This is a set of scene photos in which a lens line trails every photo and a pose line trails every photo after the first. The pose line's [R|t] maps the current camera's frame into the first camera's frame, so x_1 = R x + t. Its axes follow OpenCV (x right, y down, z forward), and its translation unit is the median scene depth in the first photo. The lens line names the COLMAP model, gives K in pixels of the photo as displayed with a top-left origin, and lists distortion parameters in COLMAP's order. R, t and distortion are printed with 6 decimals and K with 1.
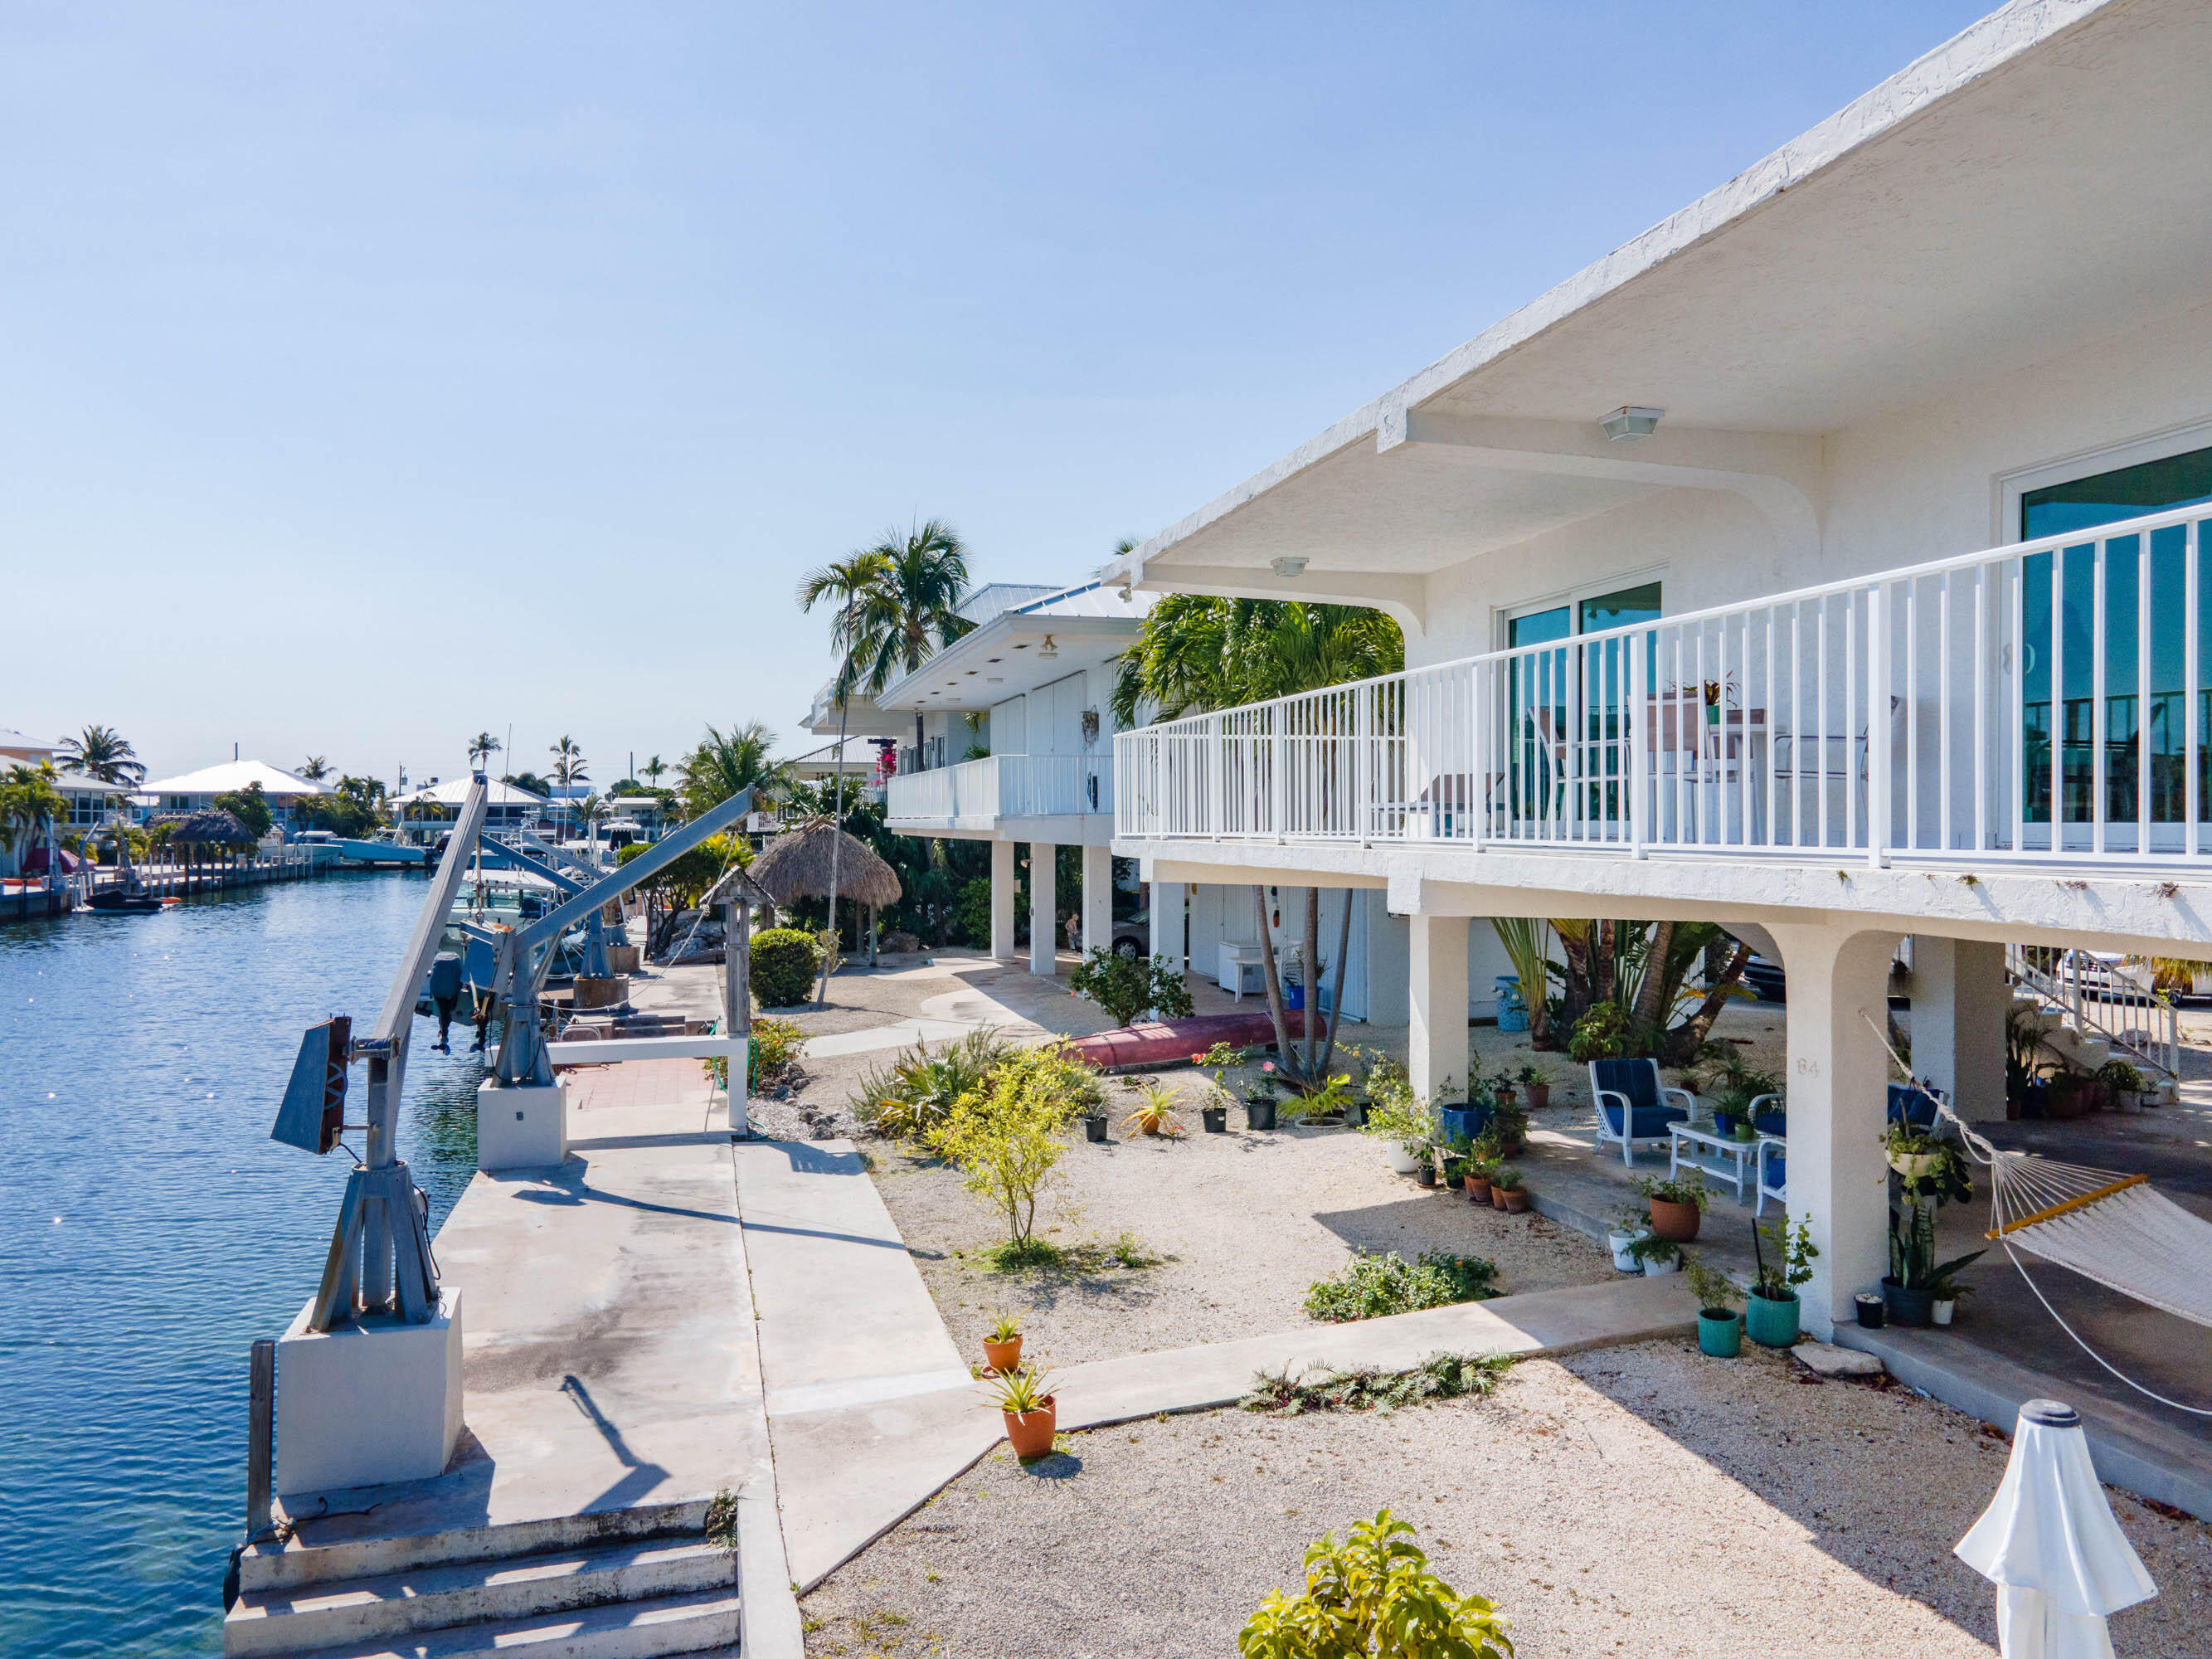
lens RADIAL K [[1596.6, 0, 1111.8], [0, 1596.6, 830.7], [0, 0, 1]] dist [0.042512, 0.009536]
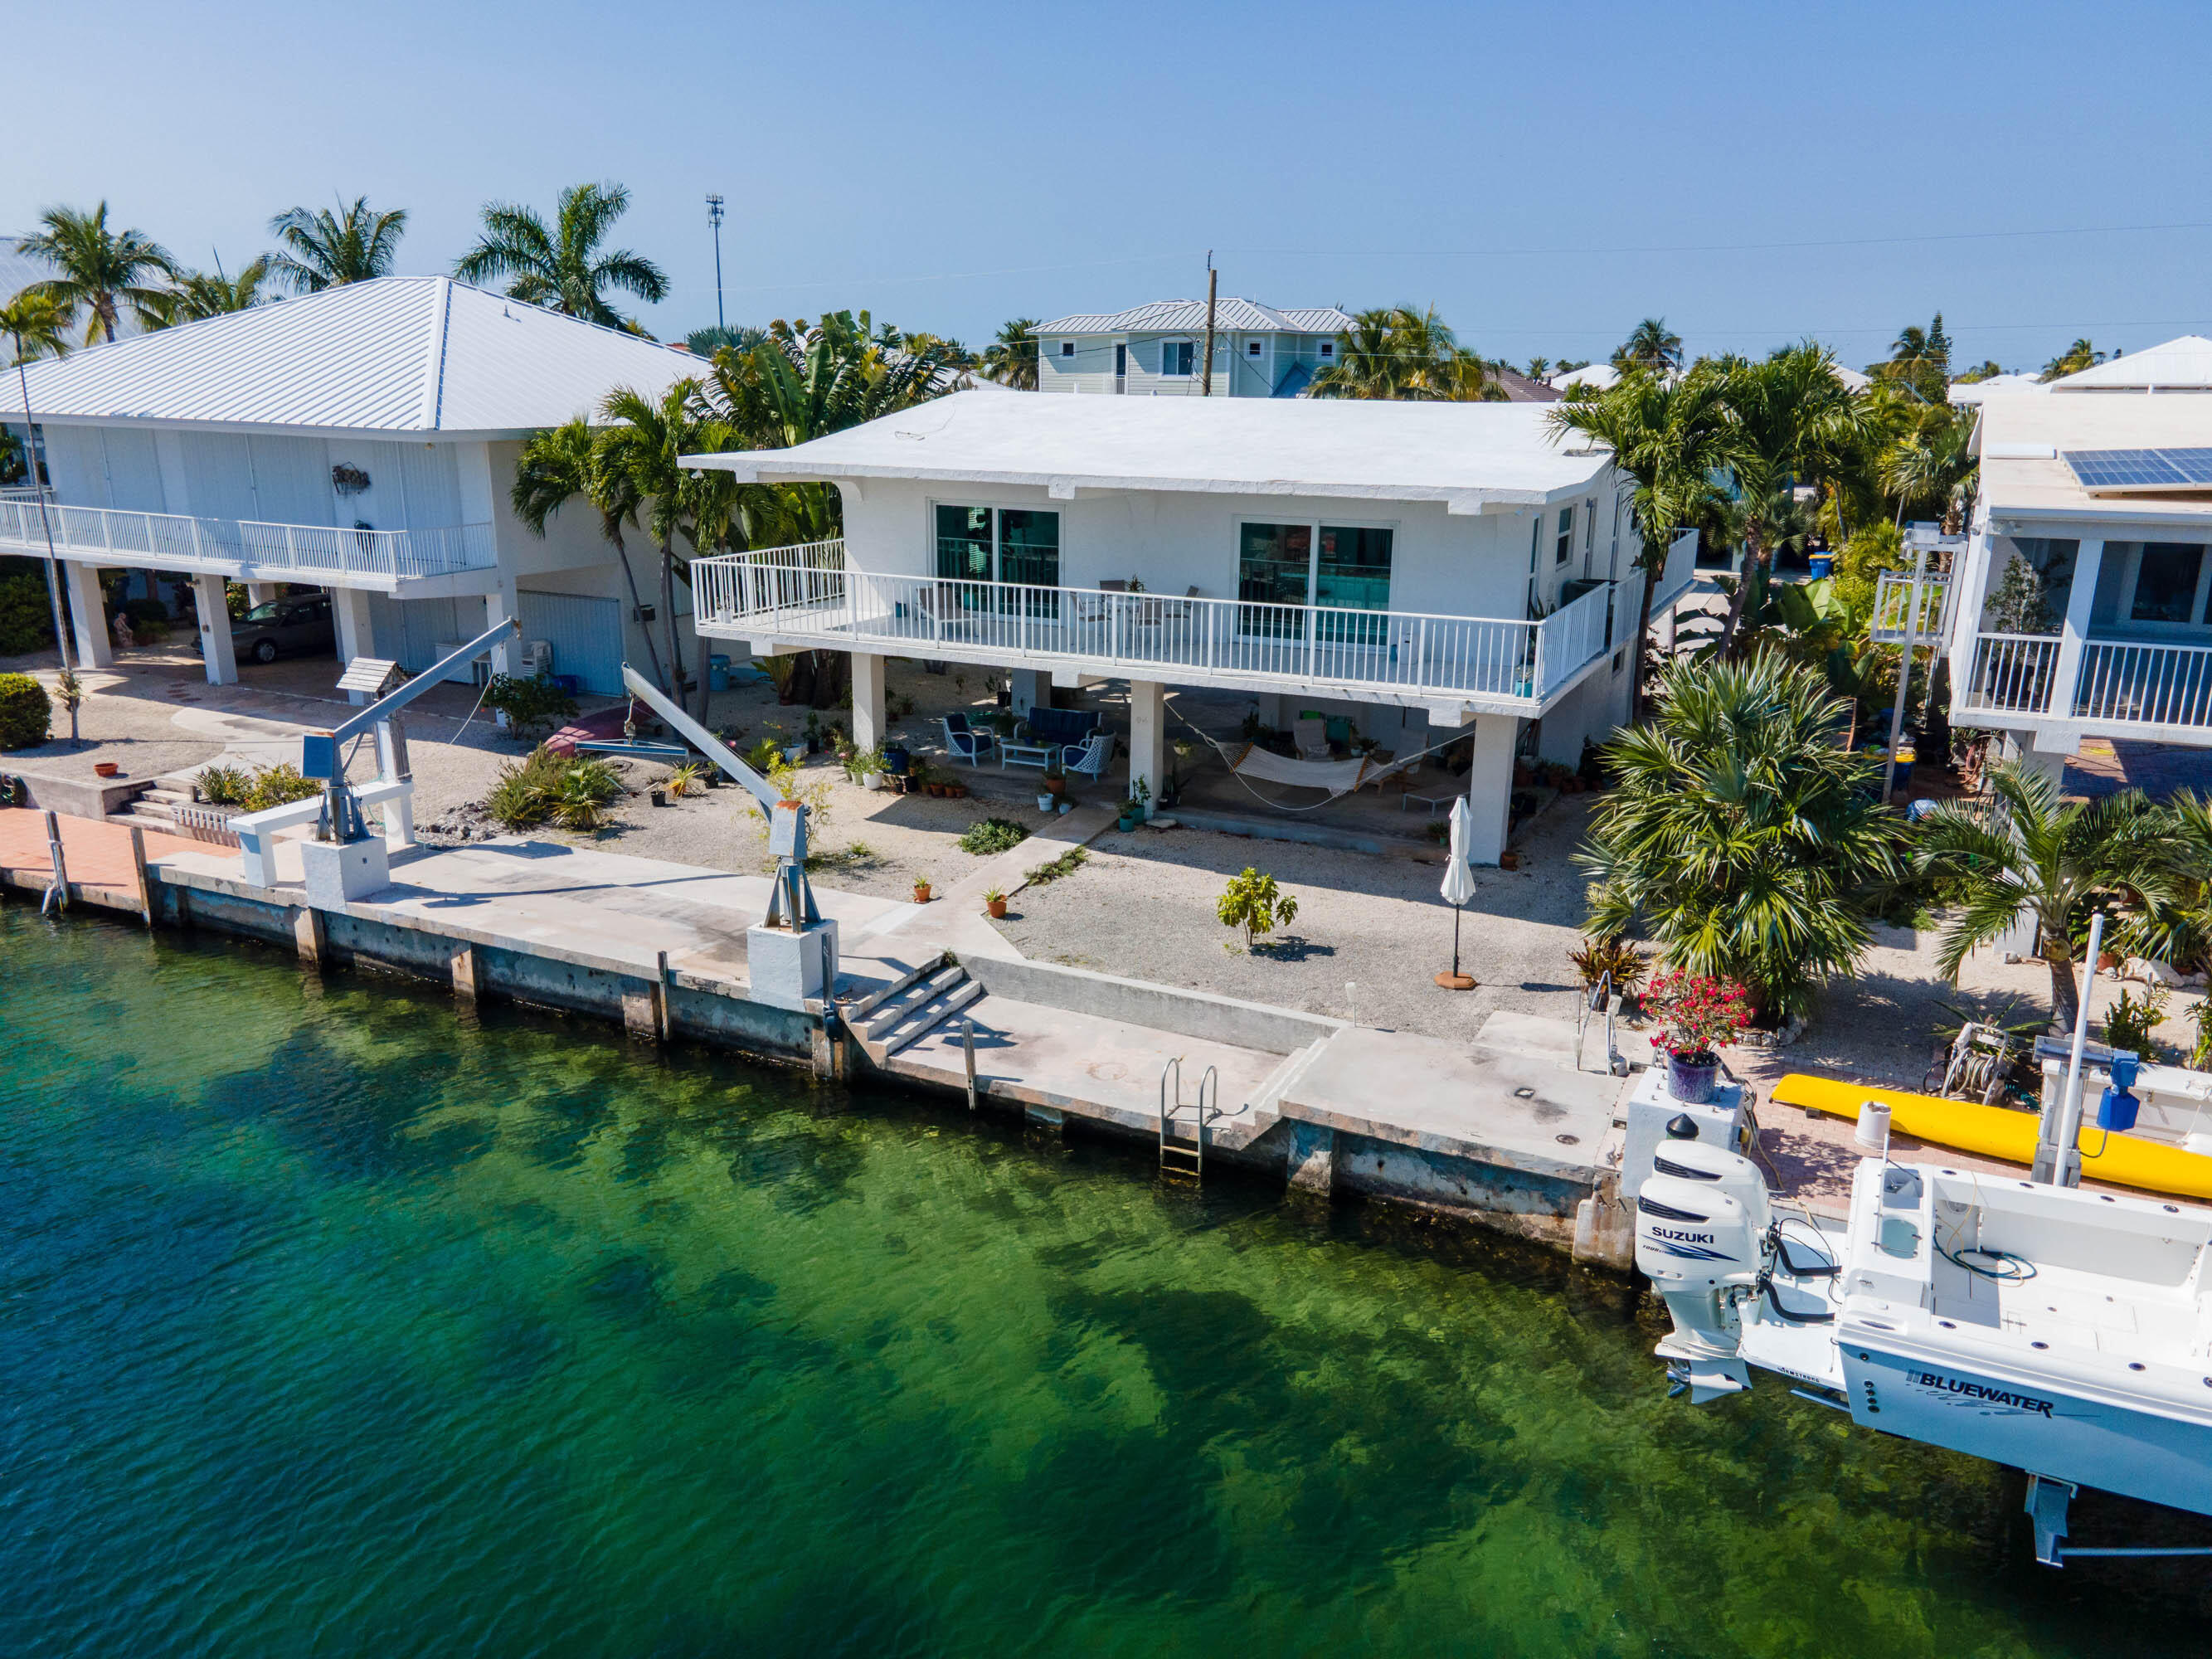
lens RADIAL K [[1596.6, 0, 1107.9], [0, 1596.6, 828.2], [0, 0, 1]] dist [0.042512, 0.009536]
pose [[0.647944, -0.198100, 0.735476, -1.567573], [-0.015470, 0.961965, 0.272733, -0.400733], [-0.761531, -0.188094, 0.620235, -0.624113]]
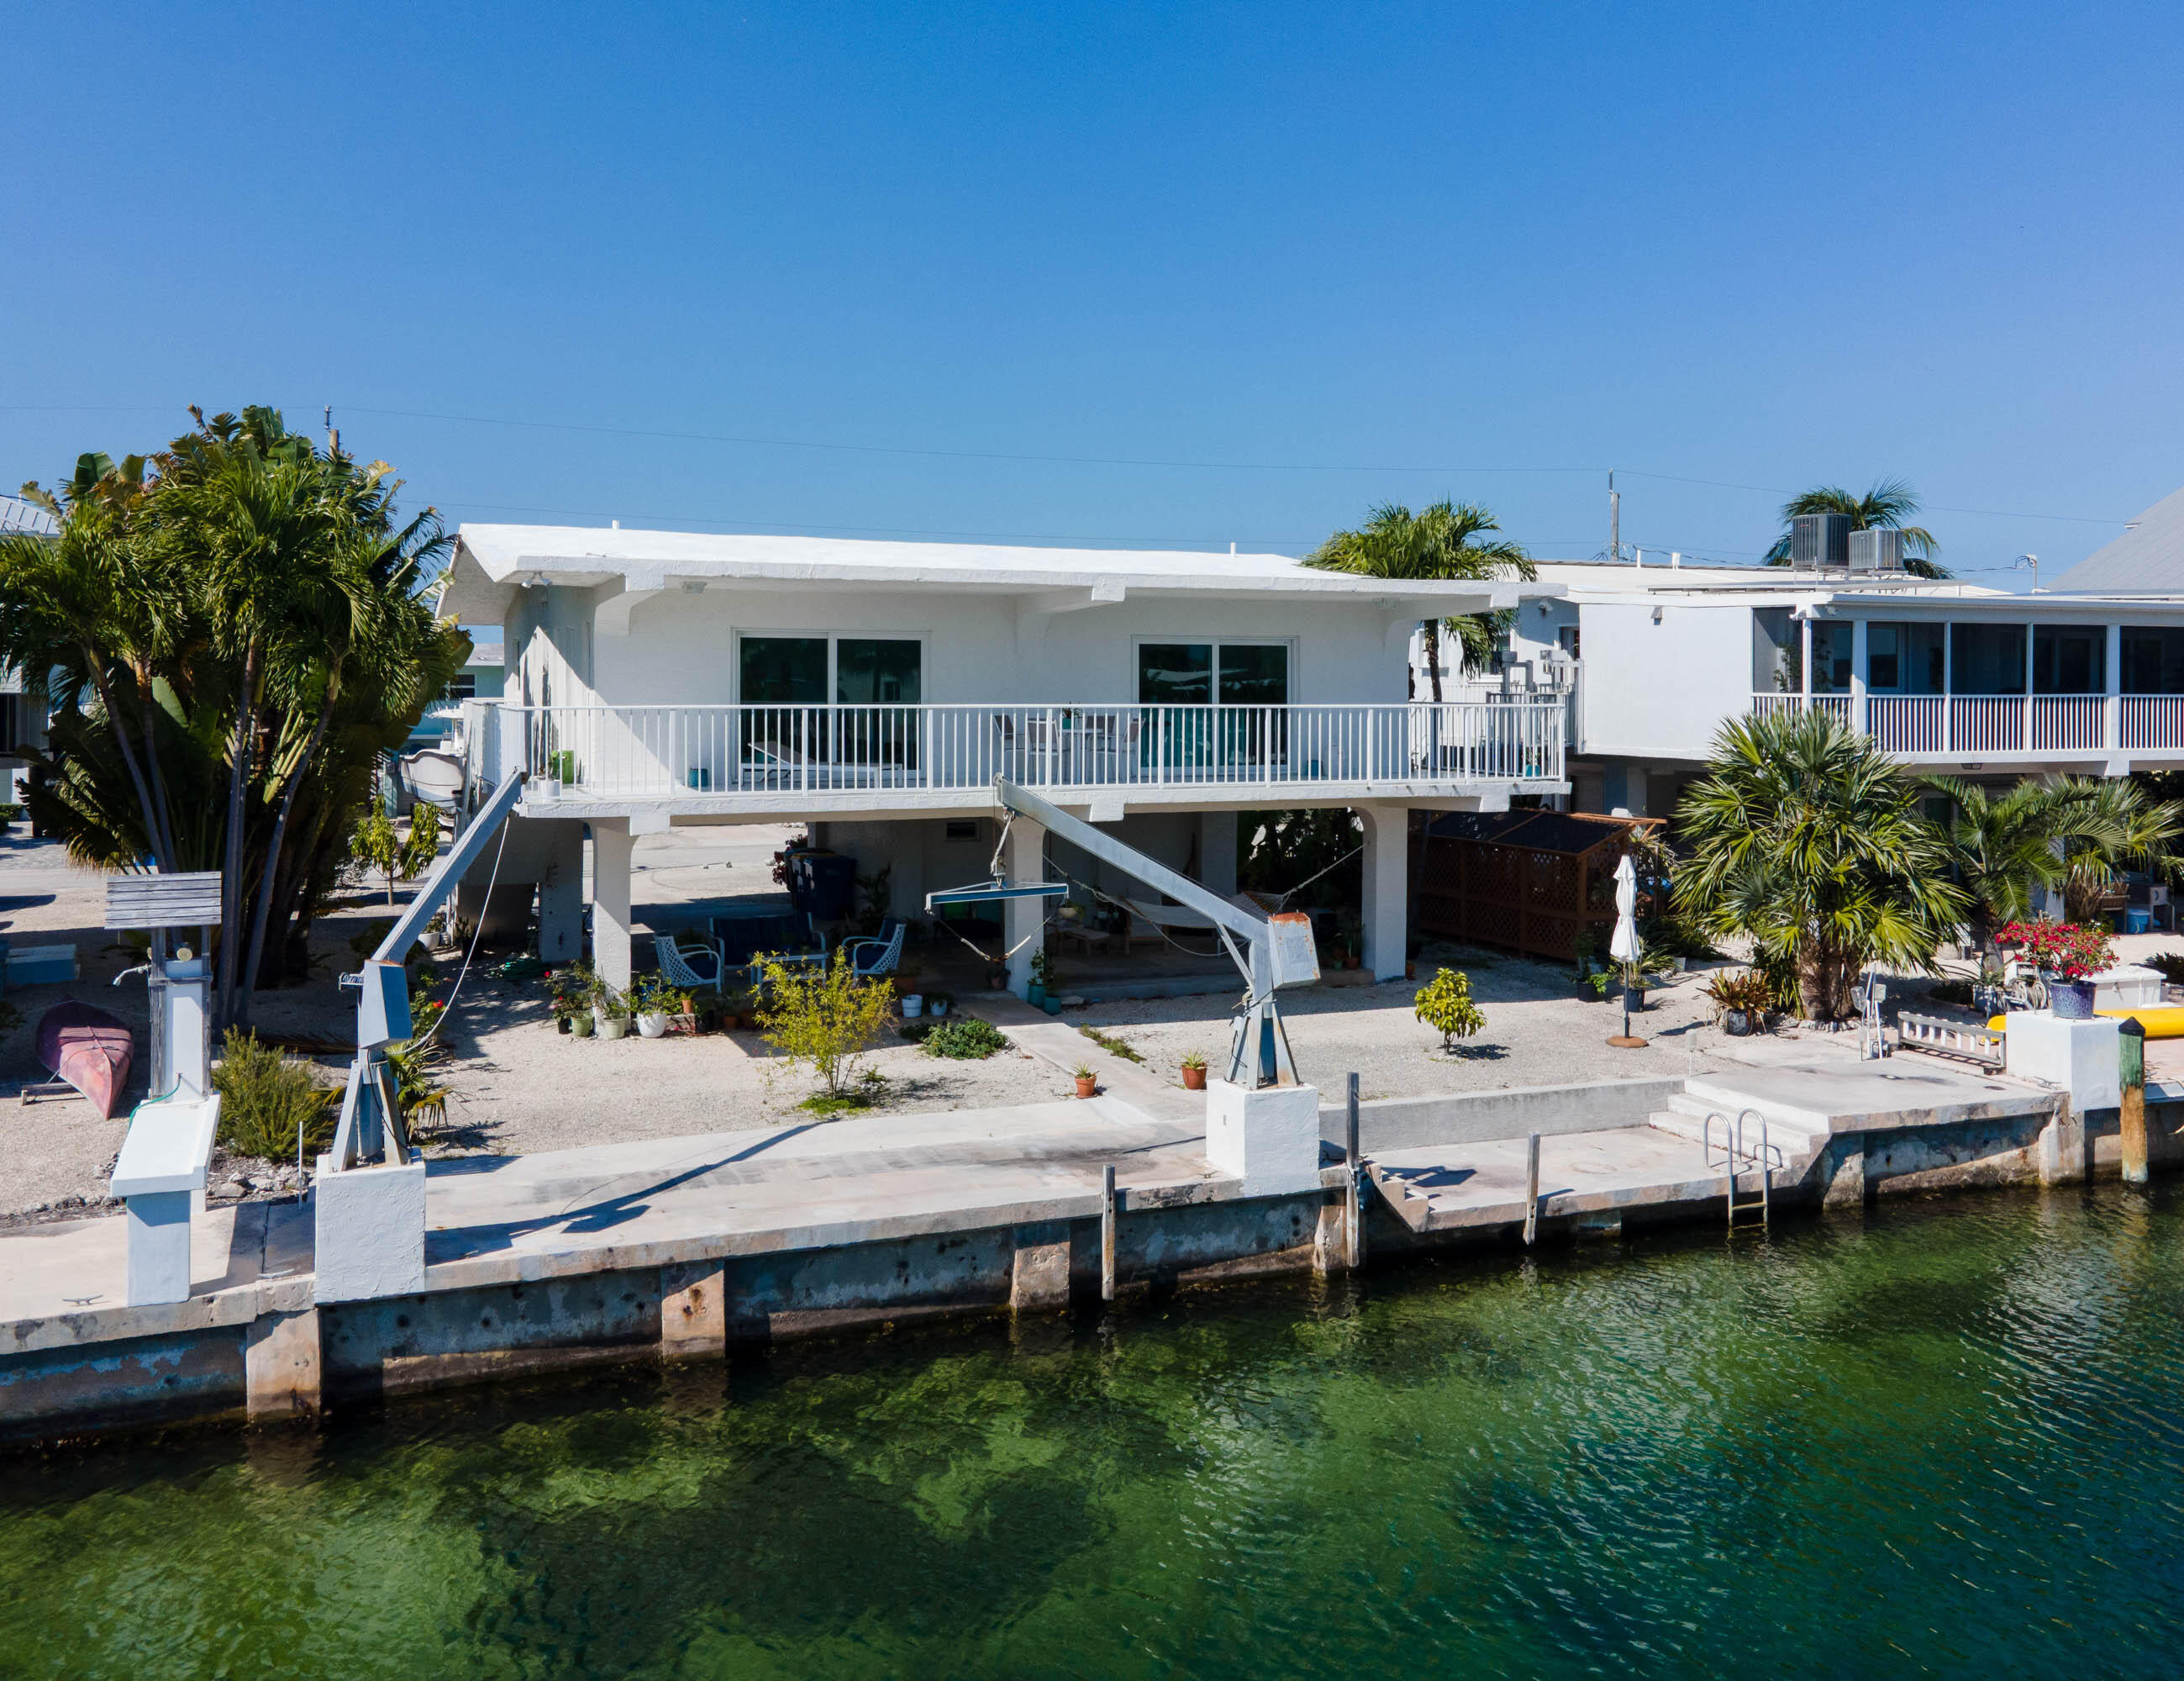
lens RADIAL K [[1896.2, 0, 1139.6], [0, 1896.2, 757.4], [0, 0, 1]] dist [0.017384, 0.043448]
pose [[-0.143126, -0.039370, 0.988921, -2.145856], [-0.007158, 0.999224, 0.038744, -0.119723], [-0.989679, -0.001534, -0.143297, 1.256276]]
